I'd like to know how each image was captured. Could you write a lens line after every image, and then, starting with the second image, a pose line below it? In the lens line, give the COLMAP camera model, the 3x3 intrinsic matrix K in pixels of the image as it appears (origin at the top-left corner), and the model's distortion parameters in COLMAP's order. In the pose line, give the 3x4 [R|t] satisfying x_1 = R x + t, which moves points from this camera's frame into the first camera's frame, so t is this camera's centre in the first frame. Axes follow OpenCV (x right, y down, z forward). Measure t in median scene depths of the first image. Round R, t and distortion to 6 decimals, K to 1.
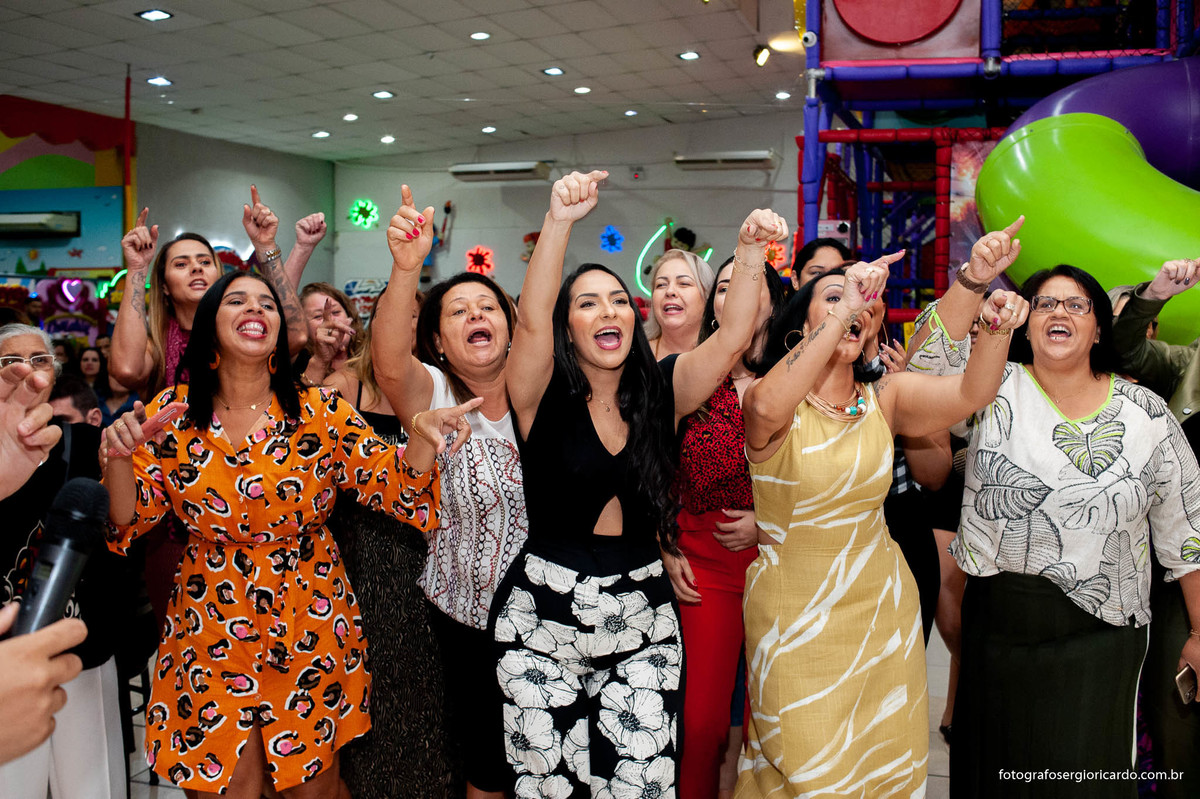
lens RADIAL K [[1209.0, 0, 603.6], [0, 1209.0, 403.6], [0, 0, 1]] dist [-0.040249, 0.000000]
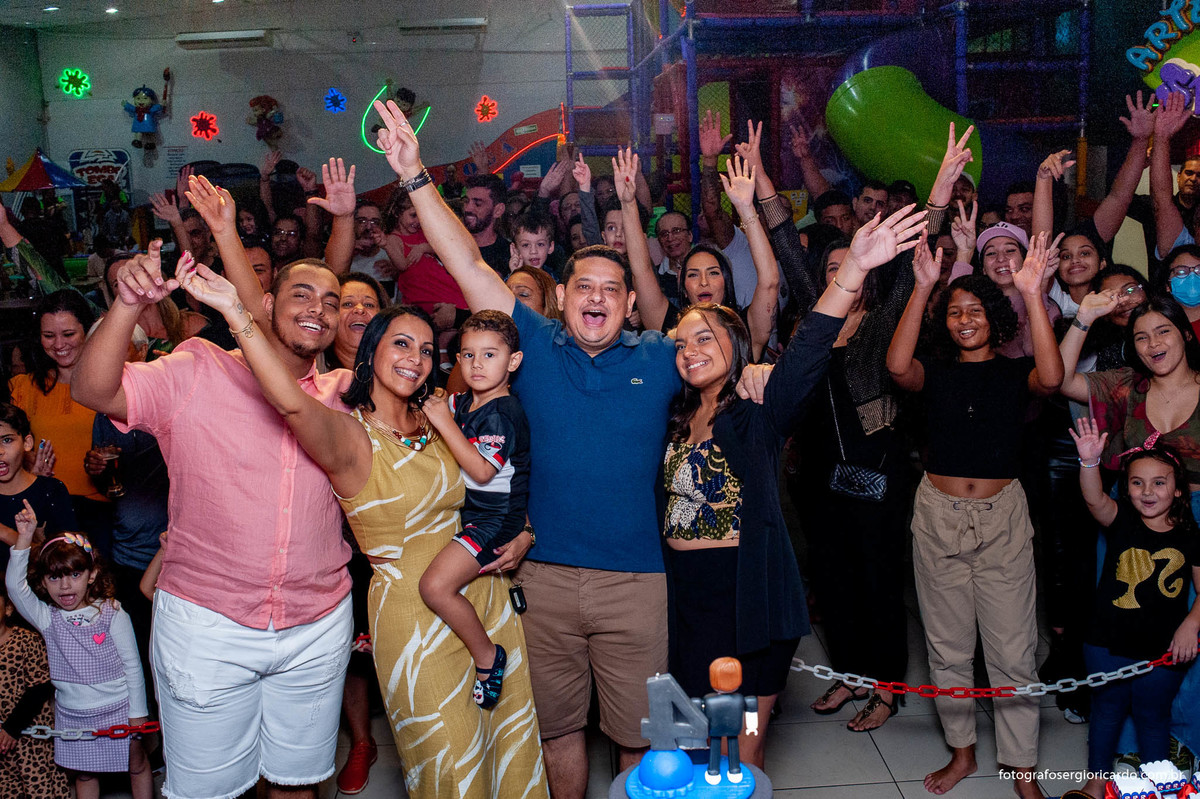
lens RADIAL K [[1209.0, 0, 597.8], [0, 1209.0, 395.8], [0, 0, 1]] dist [-0.040249, 0.000000]
pose [[0.947780, -0.107940, 0.300102, -0.118504], [0.067933, 0.987717, 0.140715, -0.010968], [-0.311605, -0.112980, 0.943471, -0.111501]]
